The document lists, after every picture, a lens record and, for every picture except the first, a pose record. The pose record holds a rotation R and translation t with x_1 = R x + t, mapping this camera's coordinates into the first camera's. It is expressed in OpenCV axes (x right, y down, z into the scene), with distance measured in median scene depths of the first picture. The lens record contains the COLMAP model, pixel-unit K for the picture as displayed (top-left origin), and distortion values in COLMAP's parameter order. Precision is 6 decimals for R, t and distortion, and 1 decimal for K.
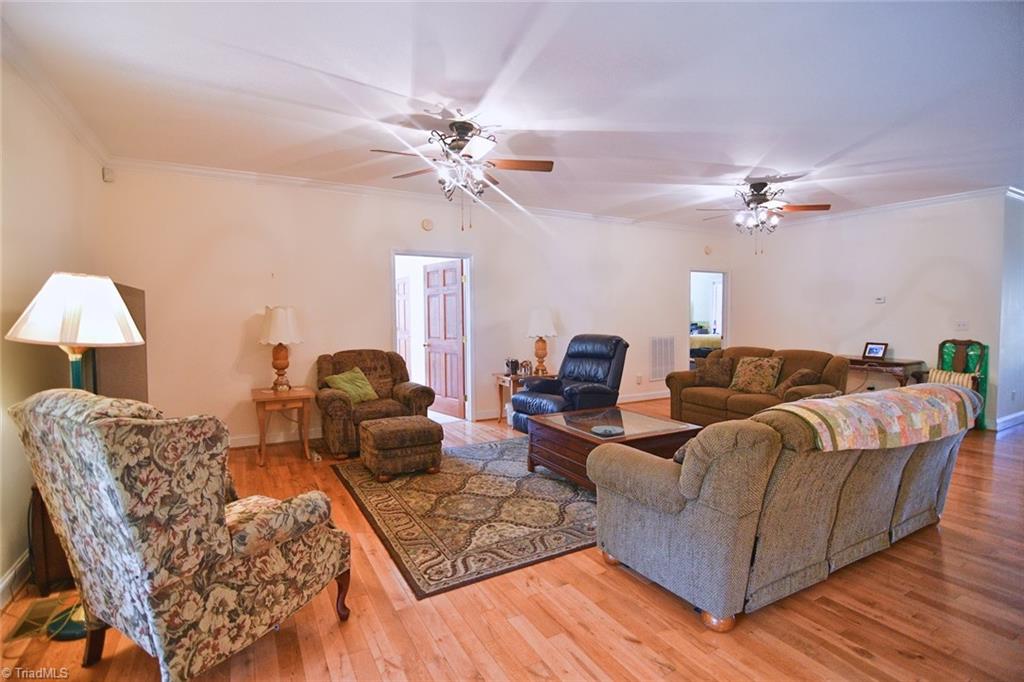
lens RADIAL K [[478.0, 0, 512.0], [0, 478.0, 341.0], [0, 0, 1]] dist [-0.000534, -0.000175]
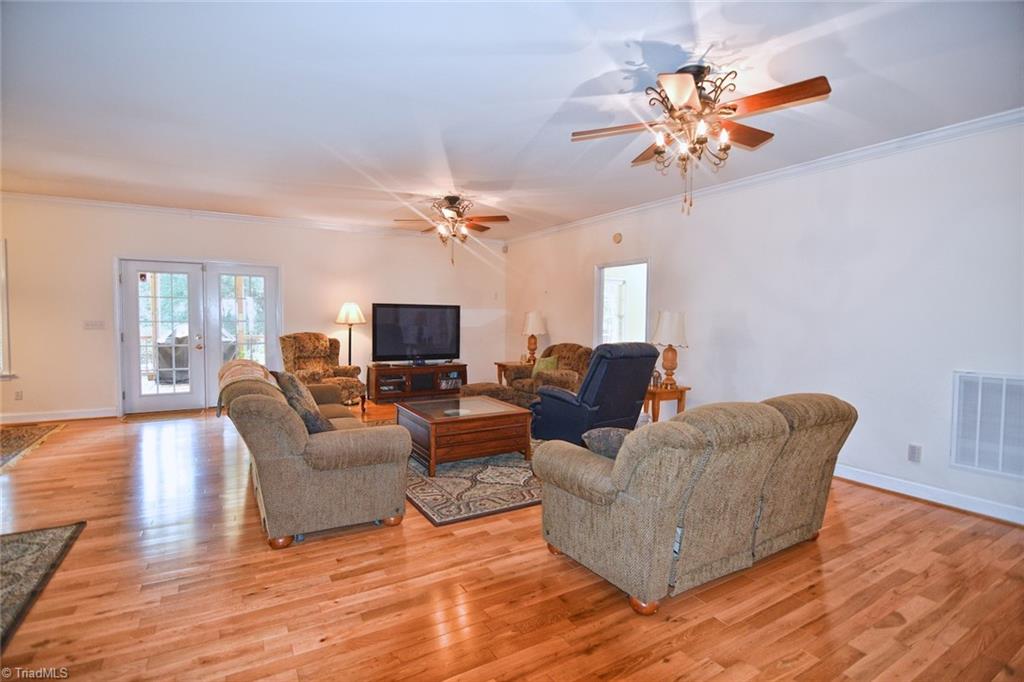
lens RADIAL K [[500.9, 0, 512.0], [0, 500.9, 341.0], [0, 0, 1]] dist [-0.008087, -0.001545]
pose [[0.012546, 0.036375, -0.999259, 1.223457], [-0.077142, 0.996395, 0.035302, -0.028190], [0.996941, 0.076641, 0.015307, 0.914617]]
